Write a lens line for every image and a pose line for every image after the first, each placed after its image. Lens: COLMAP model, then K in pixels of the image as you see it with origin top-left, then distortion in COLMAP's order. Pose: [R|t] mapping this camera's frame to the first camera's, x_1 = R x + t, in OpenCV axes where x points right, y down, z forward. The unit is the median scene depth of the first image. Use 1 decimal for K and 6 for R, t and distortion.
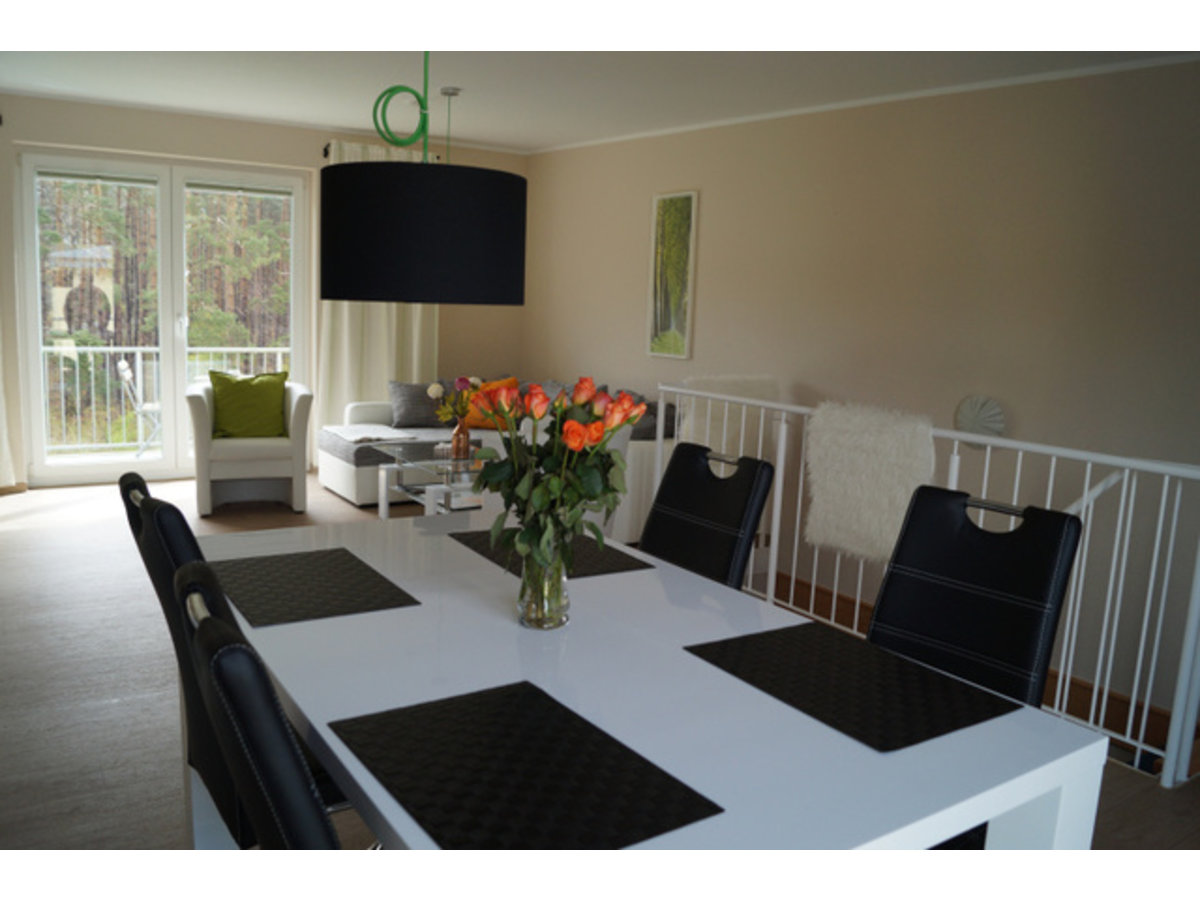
lens RADIAL K [[950.9, 0, 600.0], [0, 950.9, 450.0], [0, 0, 1]] dist [-0.079568, 0.012554]
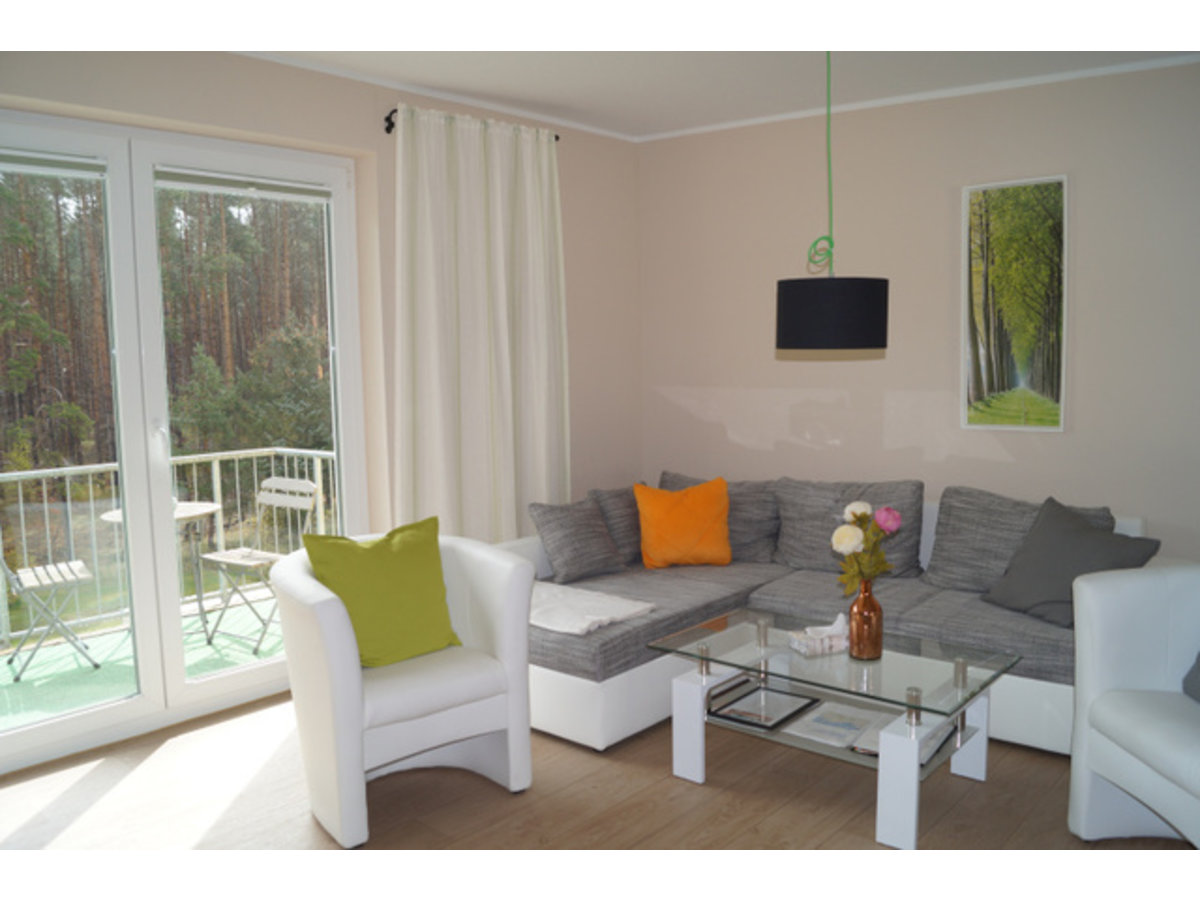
lens RADIAL K [[950.9, 0, 600.0], [0, 950.9, 450.0], [0, 0, 1]] dist [-0.079568, 0.012554]
pose [[0.960010, -0.088418, 0.265636, -0.404700], [0.100062, 0.994511, -0.030596, -0.101498], [-0.261473, 0.055953, 0.963588, 0.495314]]
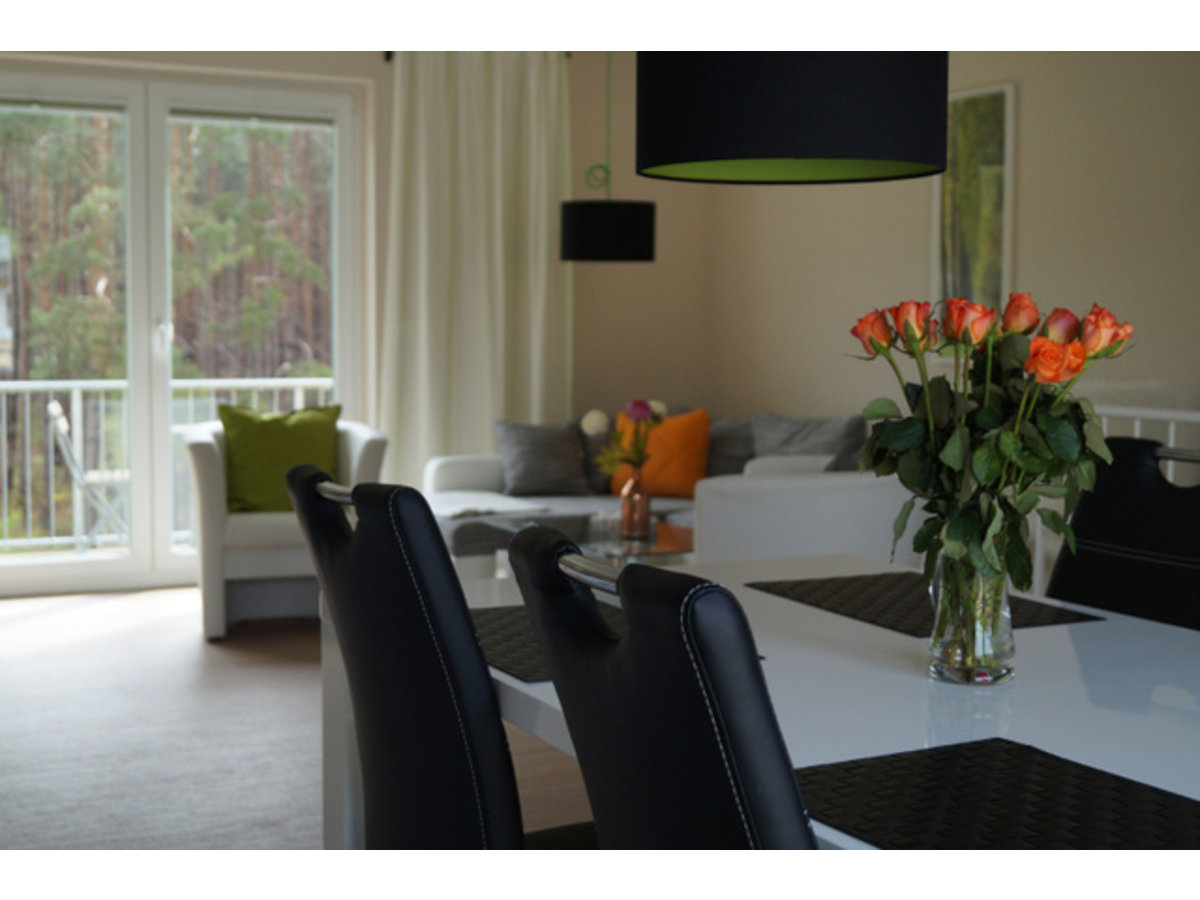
lens RADIAL K [[1627.6, 0, 600.0], [0, 1627.6, 450.0], [0, 0, 1]] dist [-0.022885, 0.019140]
pose [[0.993817, -0.024922, -0.108197, -0.053529], [0.016713, 0.996958, -0.076131, 0.031644], [0.109765, 0.073852, 0.991210, -0.030181]]
